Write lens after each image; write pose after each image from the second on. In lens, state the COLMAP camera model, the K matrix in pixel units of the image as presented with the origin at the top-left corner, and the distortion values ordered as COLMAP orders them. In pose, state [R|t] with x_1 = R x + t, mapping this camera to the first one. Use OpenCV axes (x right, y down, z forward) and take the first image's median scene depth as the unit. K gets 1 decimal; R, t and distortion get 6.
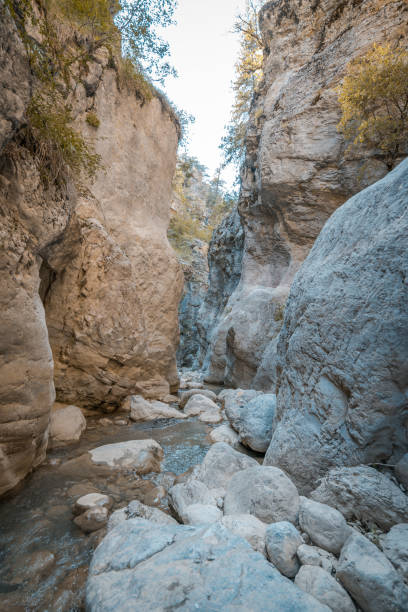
lens RADIAL K [[261.6, 0, 205.0], [0, 261.6, 312.3], [0, 0, 1]] dist [0.010775, 0.000148]
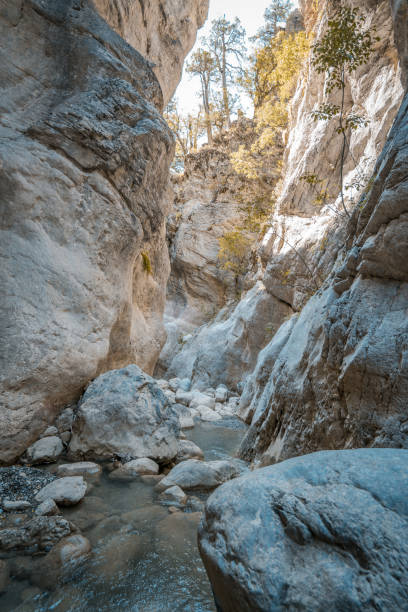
lens RADIAL K [[290.4, 0, 204.0], [0, 290.4, 306.0], [0, 0, 1]] dist [0.010584, 0.000015]
pose [[0.892217, 0.102685, 0.439779, -0.431438], [-0.105175, 0.994276, -0.018778, -0.181811], [-0.439190, -0.029500, 0.897910, -0.787309]]
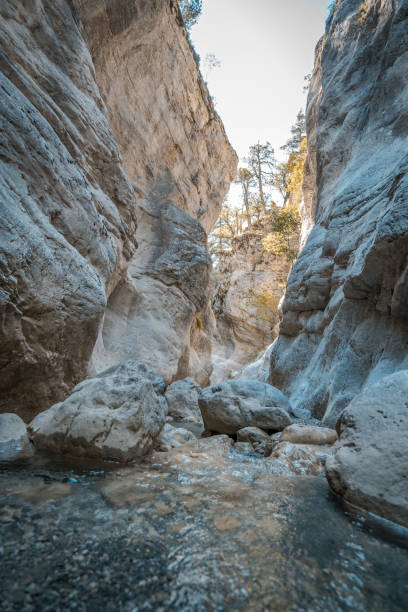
lens RADIAL K [[261.6, 0, 205.0], [0, 261.6, 312.3], [0, 0, 1]] dist [0.010775, 0.000148]
pose [[0.964495, 0.134936, 0.227027, -0.485308], [-0.104955, 0.984665, -0.139356, -0.179677], [-0.242350, 0.110581, 0.963866, -1.151261]]
